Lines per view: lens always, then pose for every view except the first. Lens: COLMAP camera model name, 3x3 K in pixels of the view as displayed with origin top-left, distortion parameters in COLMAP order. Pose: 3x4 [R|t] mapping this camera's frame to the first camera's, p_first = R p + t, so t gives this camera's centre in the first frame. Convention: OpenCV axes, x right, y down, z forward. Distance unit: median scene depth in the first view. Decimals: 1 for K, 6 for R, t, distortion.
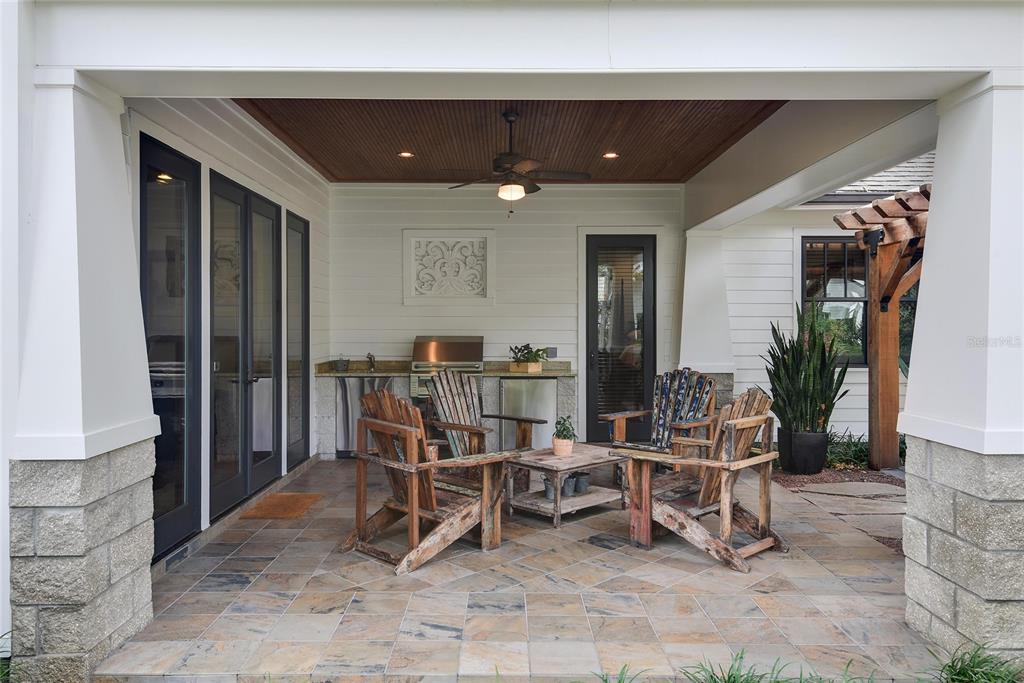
lens RADIAL K [[722.0, 0, 512.0], [0, 722.0, 341.5], [0, 0, 1]] dist [0.005408, 0.000527]
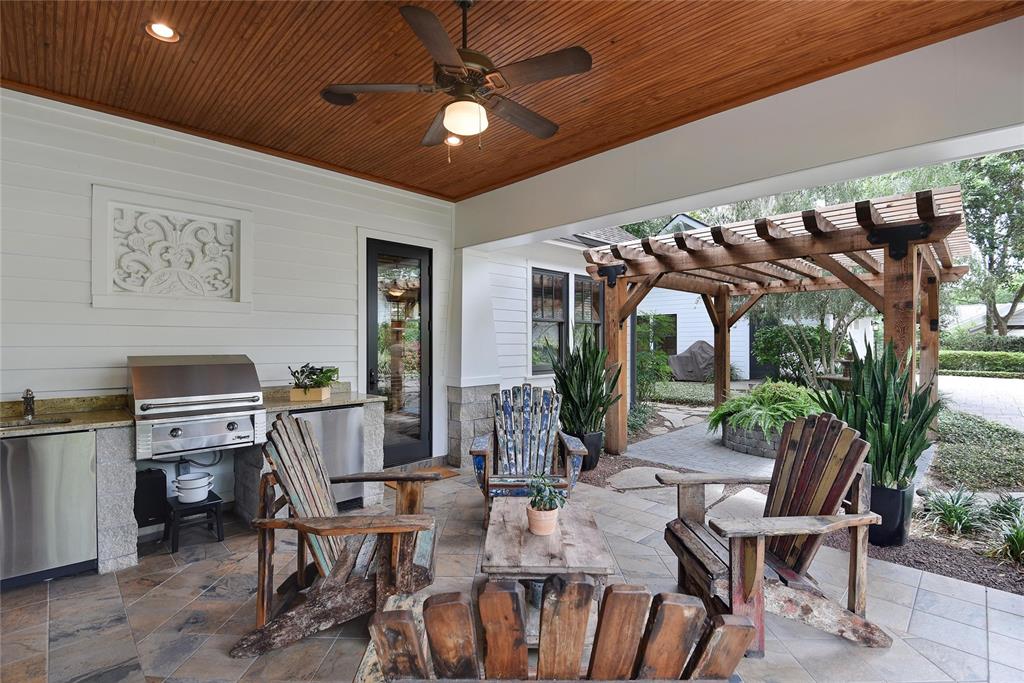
lens RADIAL K [[470.5, 0, 512.0], [0, 470.5, 341.5], [0, 0, 1]] dist [0.021747, -0.022267]
pose [[0.713914, -0.001387, 0.700232, -0.176514], [0.012956, 0.999853, -0.011228, -0.011673], [-0.700114, 0.017088, 0.713827, 0.464716]]
